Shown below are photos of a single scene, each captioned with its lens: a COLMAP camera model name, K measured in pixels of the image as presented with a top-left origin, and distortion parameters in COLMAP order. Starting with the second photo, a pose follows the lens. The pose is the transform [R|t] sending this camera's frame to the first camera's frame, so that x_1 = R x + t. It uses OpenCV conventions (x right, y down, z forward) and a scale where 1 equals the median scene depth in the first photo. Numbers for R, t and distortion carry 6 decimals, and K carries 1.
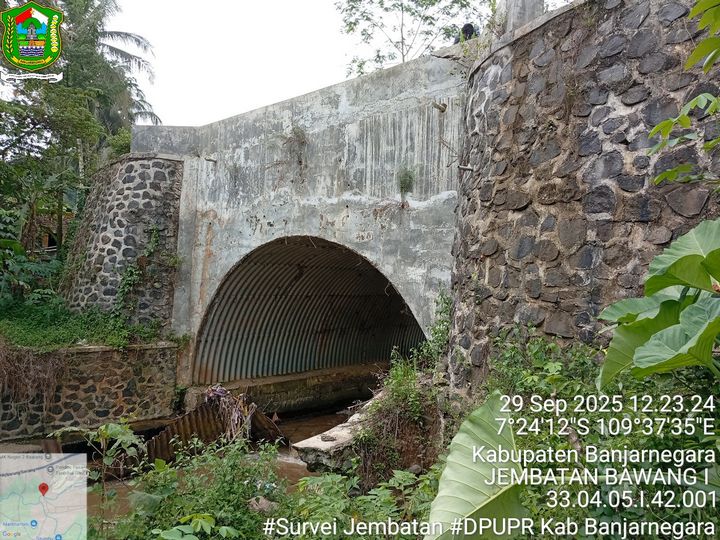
lens RADIAL K [[547.3, 0, 360.0], [0, 547.3, 270.0], [0, 0, 1]] dist [0.098259, -0.207701]
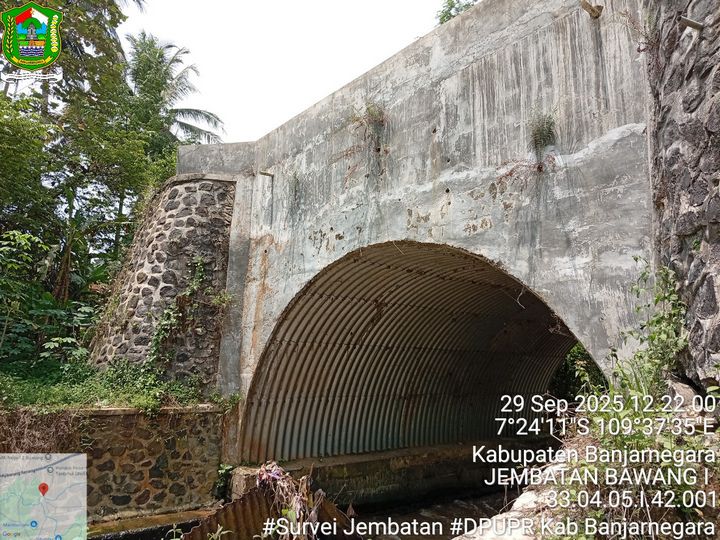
lens RADIAL K [[547.3, 0, 360.0], [0, 547.3, 270.0], [0, 0, 1]] dist [0.098259, -0.207701]
pose [[0.991811, -0.039840, -0.121341, -0.041477], [0.019987, 0.986813, -0.160626, 0.073715], [0.126140, 0.156885, 0.979528, 0.246348]]
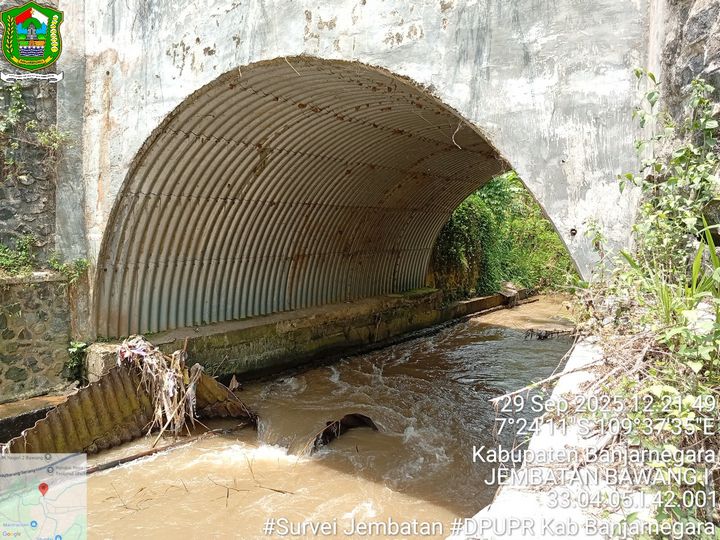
lens RADIAL K [[547.3, 0, 360.0], [0, 547.3, 270.0], [0, 0, 1]] dist [0.098259, -0.207701]
pose [[0.995222, -0.032172, 0.092181, -0.062815], [0.022844, 0.994673, 0.100520, 0.074646], [-0.094924, -0.097934, 0.990656, 0.365283]]
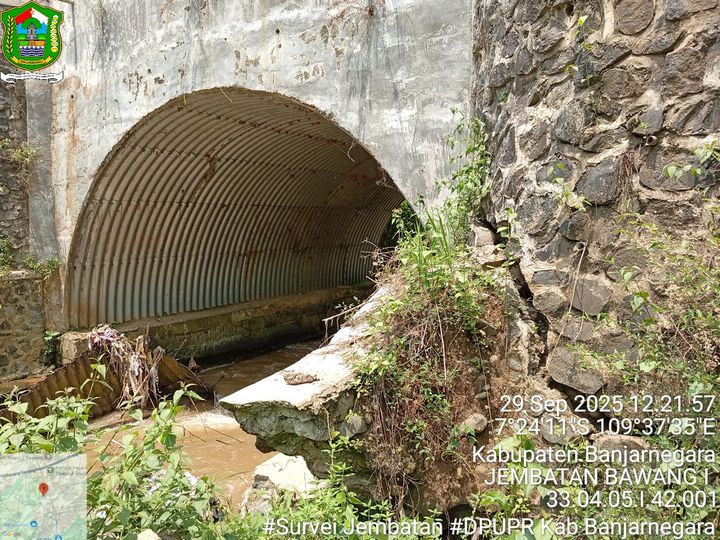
lens RADIAL K [[547.3, 0, 360.0], [0, 547.3, 270.0], [0, 0, 1]] dist [0.098259, -0.207701]
pose [[0.987303, -0.063070, 0.145793, -0.031441], [0.048130, 0.993430, 0.103828, 0.077508], [-0.151383, -0.095493, 0.983852, 0.250367]]
